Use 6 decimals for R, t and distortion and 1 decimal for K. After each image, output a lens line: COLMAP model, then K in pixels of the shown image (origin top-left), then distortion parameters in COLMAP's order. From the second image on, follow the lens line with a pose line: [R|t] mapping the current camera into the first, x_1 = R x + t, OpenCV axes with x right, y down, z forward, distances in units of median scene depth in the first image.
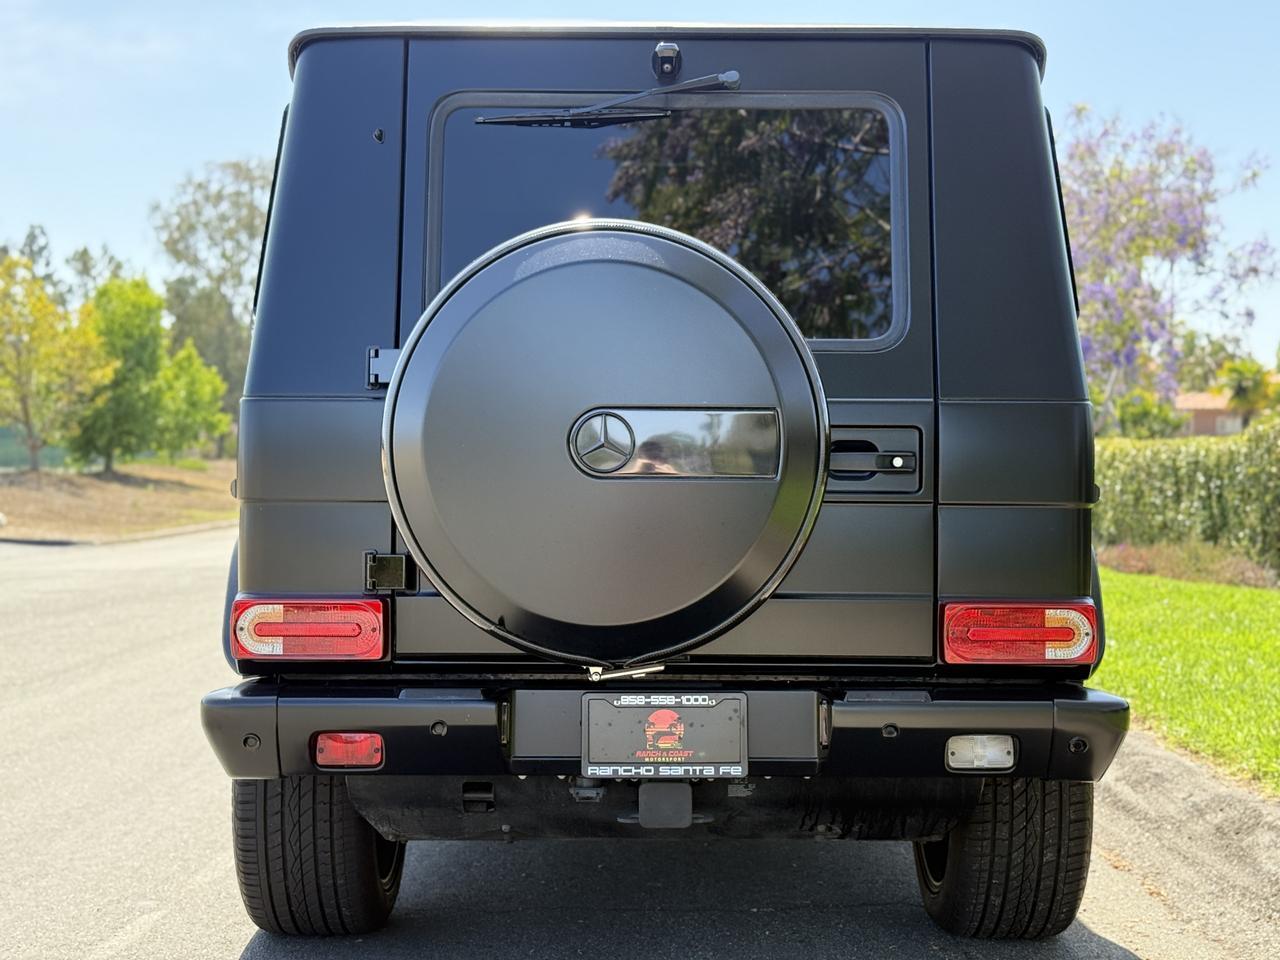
lens RADIAL K [[1840.0, 0, 613.7], [0, 1840.0, 488.0], [0, 0, 1]] dist [0.100949, 0.000000]
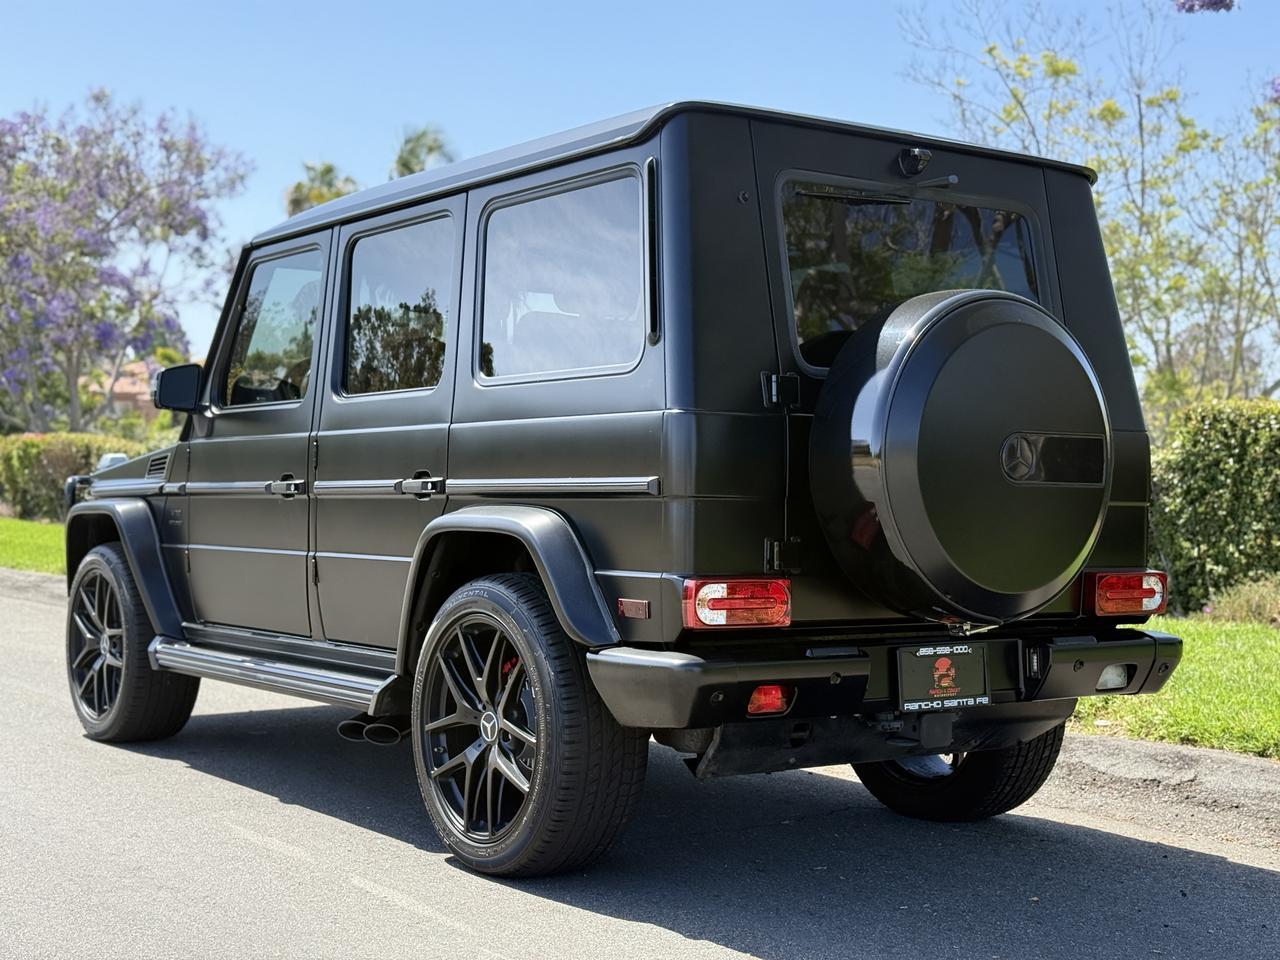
lens RADIAL K [[1840.0, 0, 631.6], [0, 1840.0, 480.9], [0, 0, 1]] dist [0.100949, 0.000000]
pose [[0.835436, 0.006656, 0.549547, -0.881245], [-0.009889, 0.999947, 0.002922, -0.007814], [-0.549498, -0.007875, 0.835458, 0.018414]]
